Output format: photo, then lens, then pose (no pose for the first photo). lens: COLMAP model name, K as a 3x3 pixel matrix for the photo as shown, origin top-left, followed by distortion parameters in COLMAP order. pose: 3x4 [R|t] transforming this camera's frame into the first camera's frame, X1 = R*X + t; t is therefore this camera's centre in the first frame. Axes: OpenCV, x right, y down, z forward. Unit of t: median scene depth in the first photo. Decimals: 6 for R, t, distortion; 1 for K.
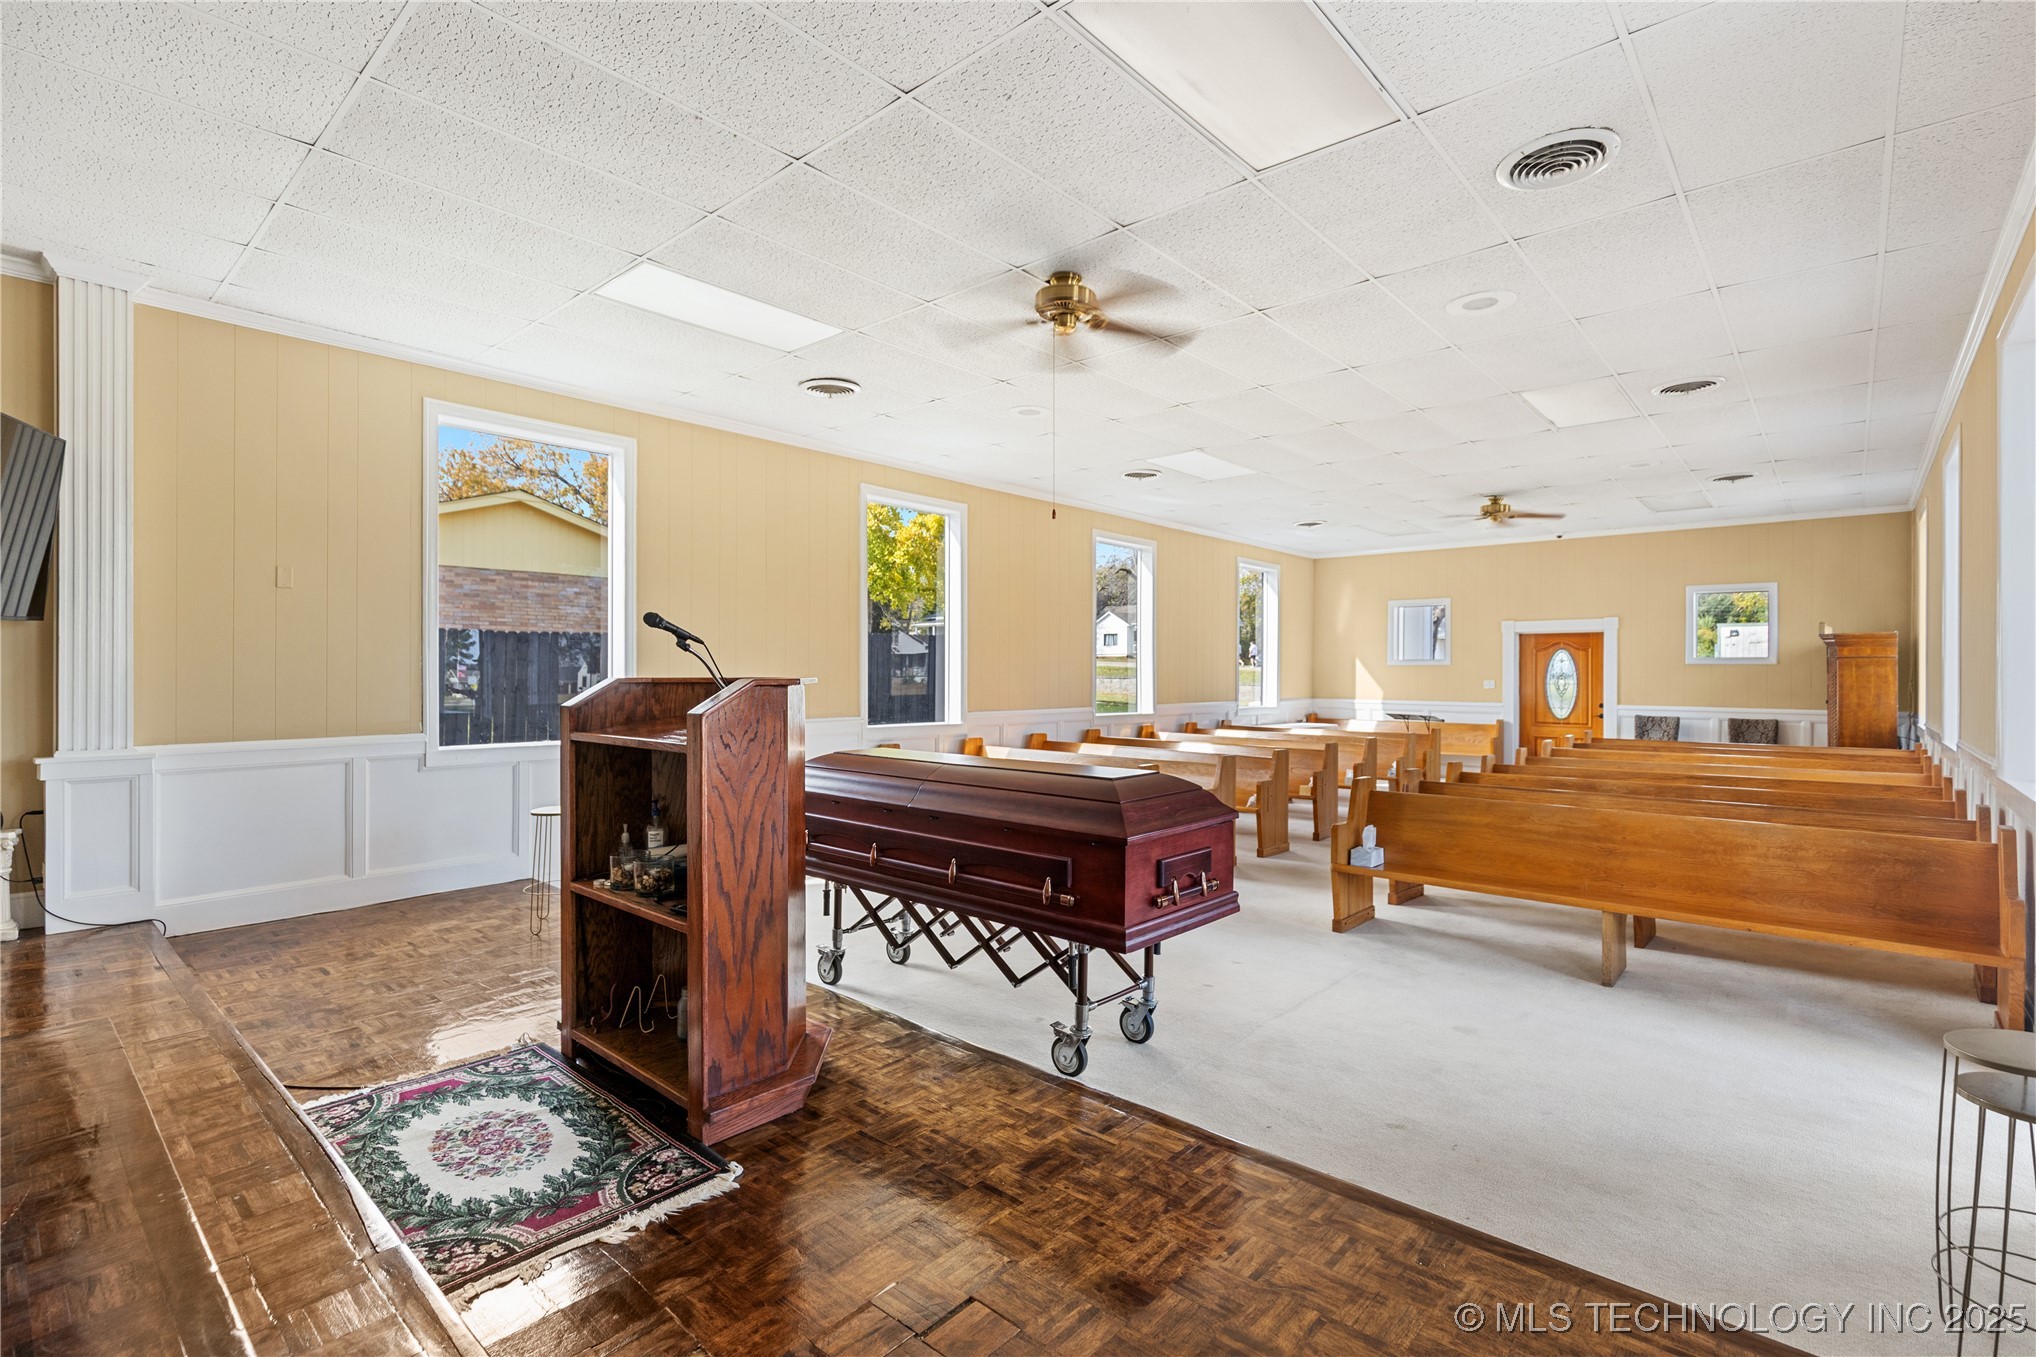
lens RADIAL K [[931.3, 0, 1018.0], [0, 931.3, 678.5], [0, 0, 1]] dist [-0.000070, 0.000015]
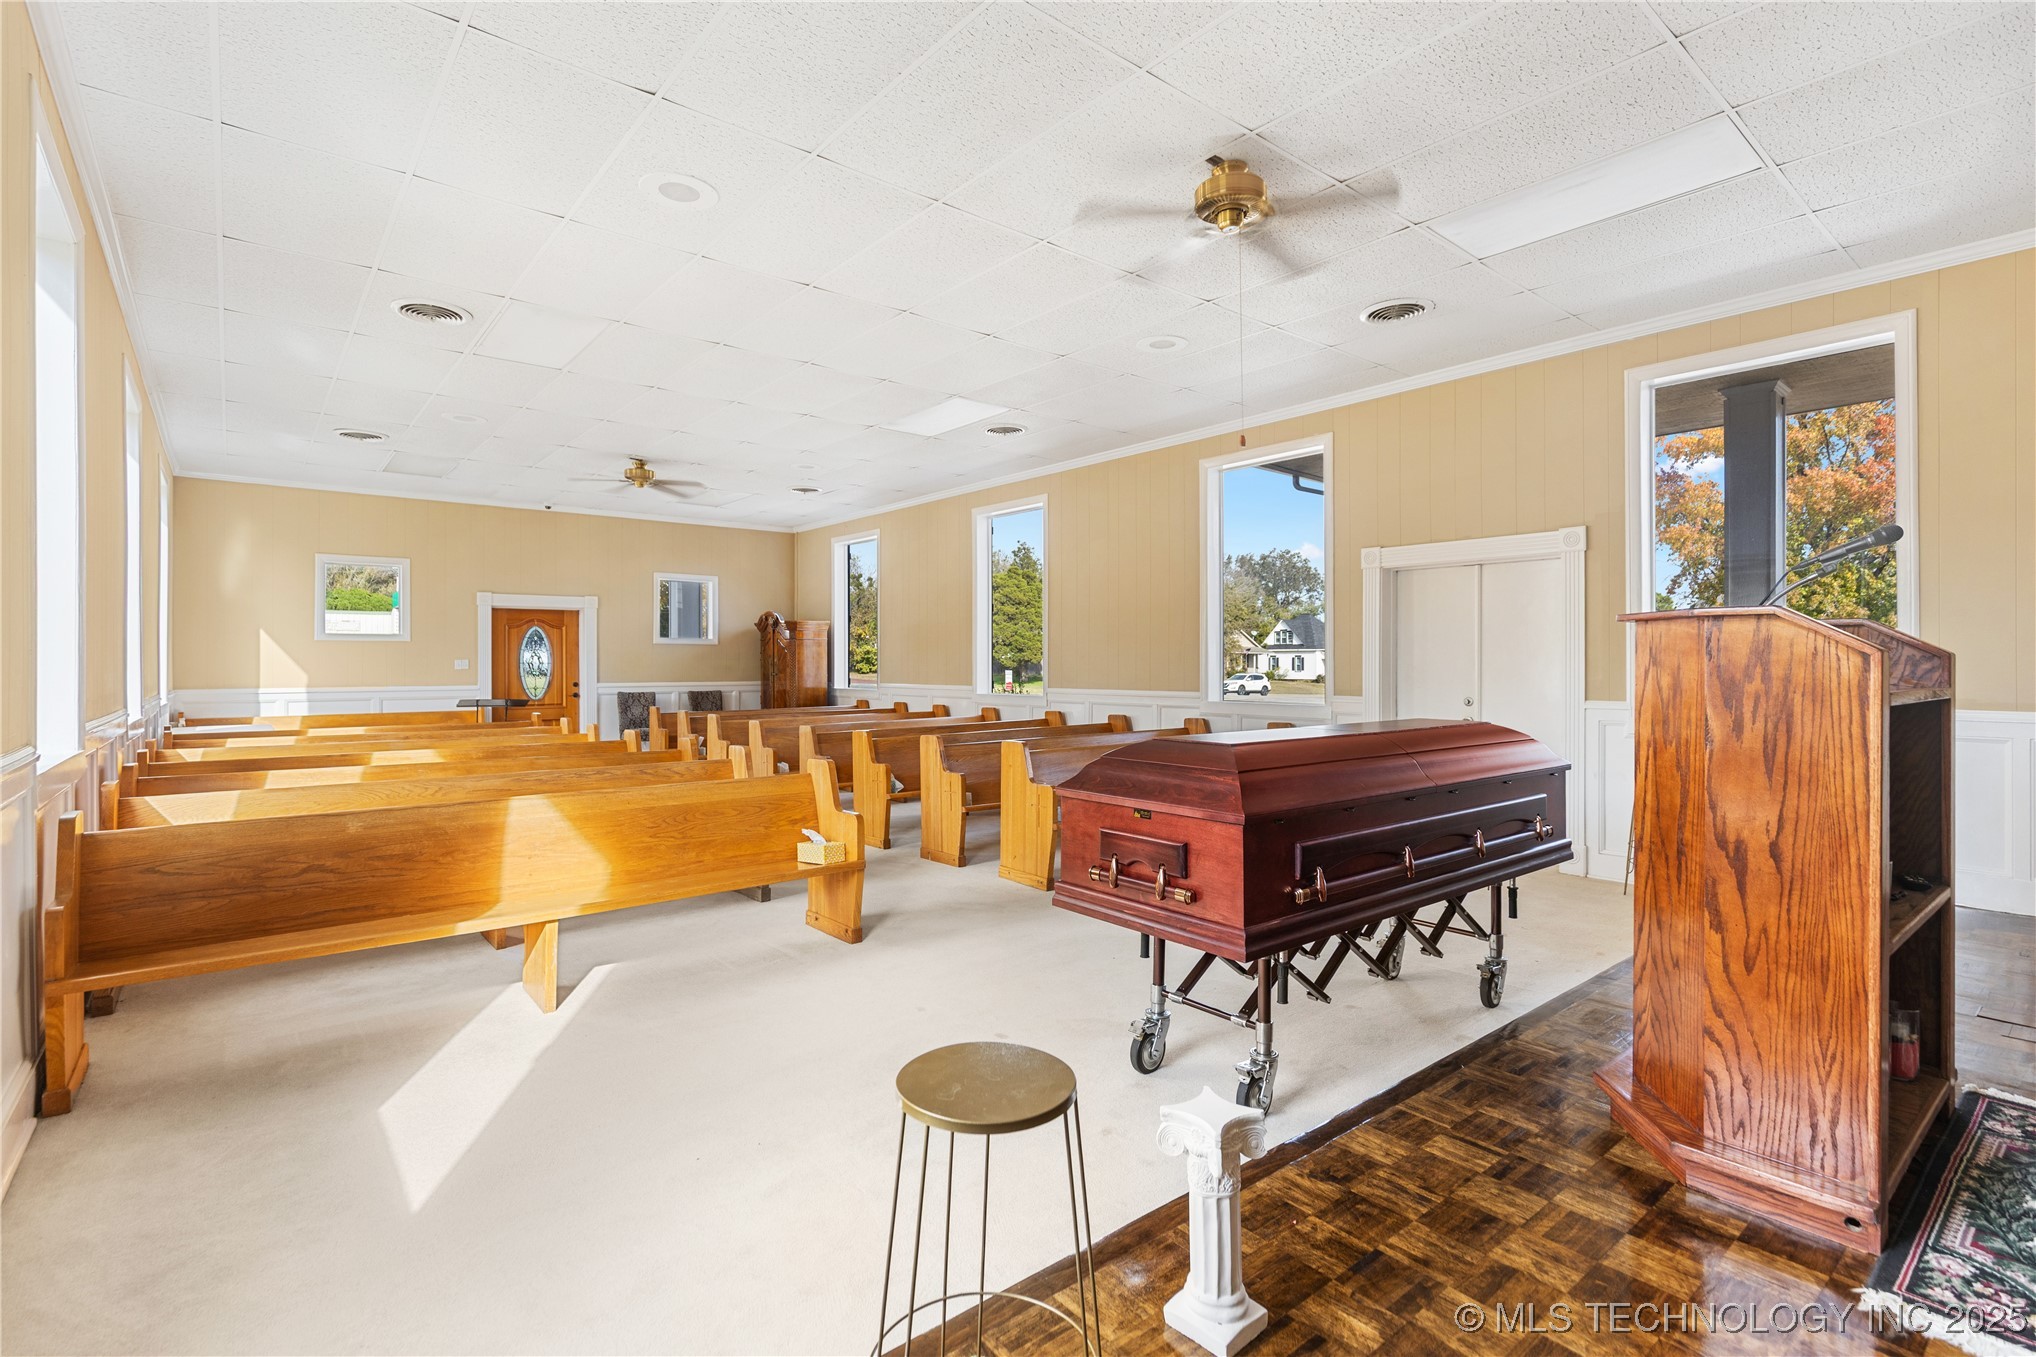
lens RADIAL K [[954.8, 0, 1018.0], [0, 954.8, 678.5], [0, 0, 1]] dist [0.001669, 0.000634]
pose [[0.150365, -0.022623, 0.988372, -0.314124], [0.009557, 0.999725, 0.021428, 0.005499], [-0.988584, 0.006224, 0.150539, 0.391206]]
